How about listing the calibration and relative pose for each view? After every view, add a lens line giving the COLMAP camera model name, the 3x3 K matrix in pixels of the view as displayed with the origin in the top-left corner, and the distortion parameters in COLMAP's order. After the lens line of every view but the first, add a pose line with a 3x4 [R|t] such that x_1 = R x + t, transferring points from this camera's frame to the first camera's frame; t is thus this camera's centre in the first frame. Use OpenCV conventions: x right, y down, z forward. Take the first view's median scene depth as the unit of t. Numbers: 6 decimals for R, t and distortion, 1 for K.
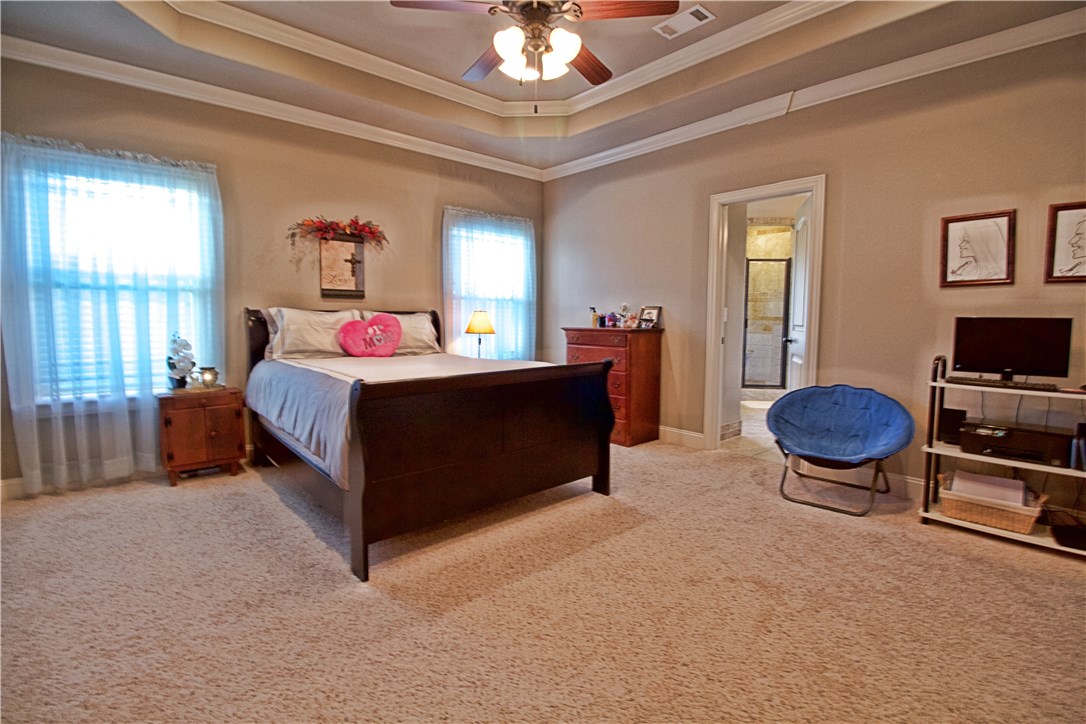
lens RADIAL K [[498.5, 0, 543.6], [0, 498.5, 336.9], [0, 0, 1]] dist [-0.004746, -0.010251]
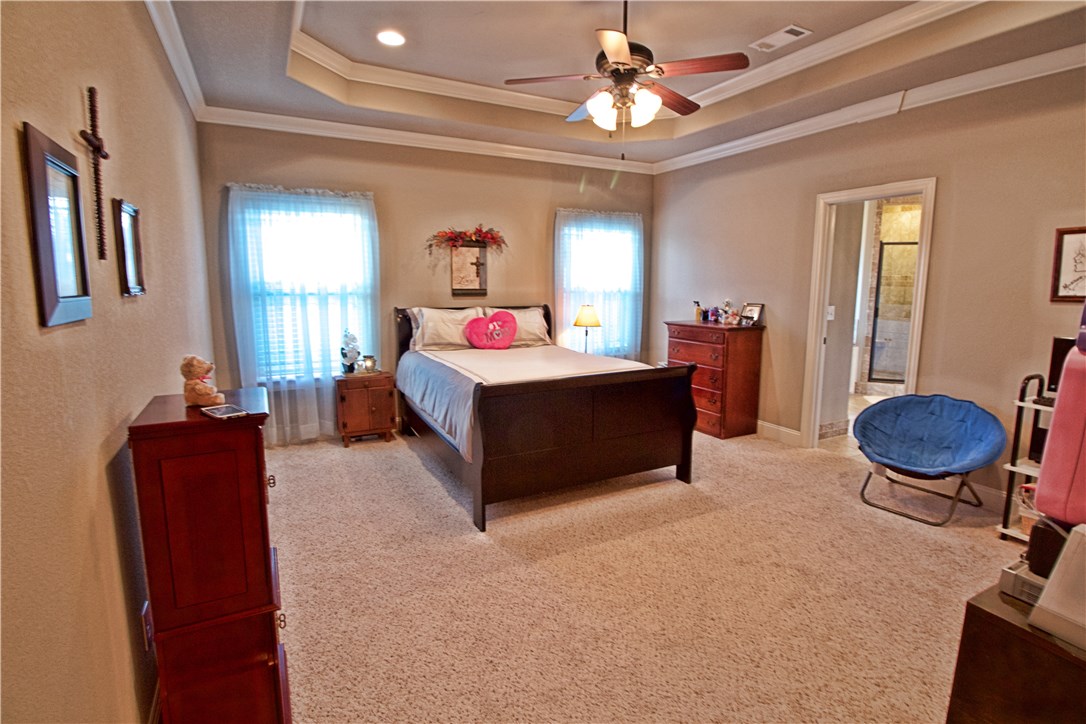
lens RADIAL K [[498.5, 0, 543.6], [0, 498.5, 336.9], [0, 0, 1]] dist [-0.004746, -0.010251]
pose [[0.972433, 0.023187, -0.232026, 0.060010], [-0.012349, 0.998768, 0.048052, -0.060416], [0.232855, -0.043862, 0.971522, -0.147946]]
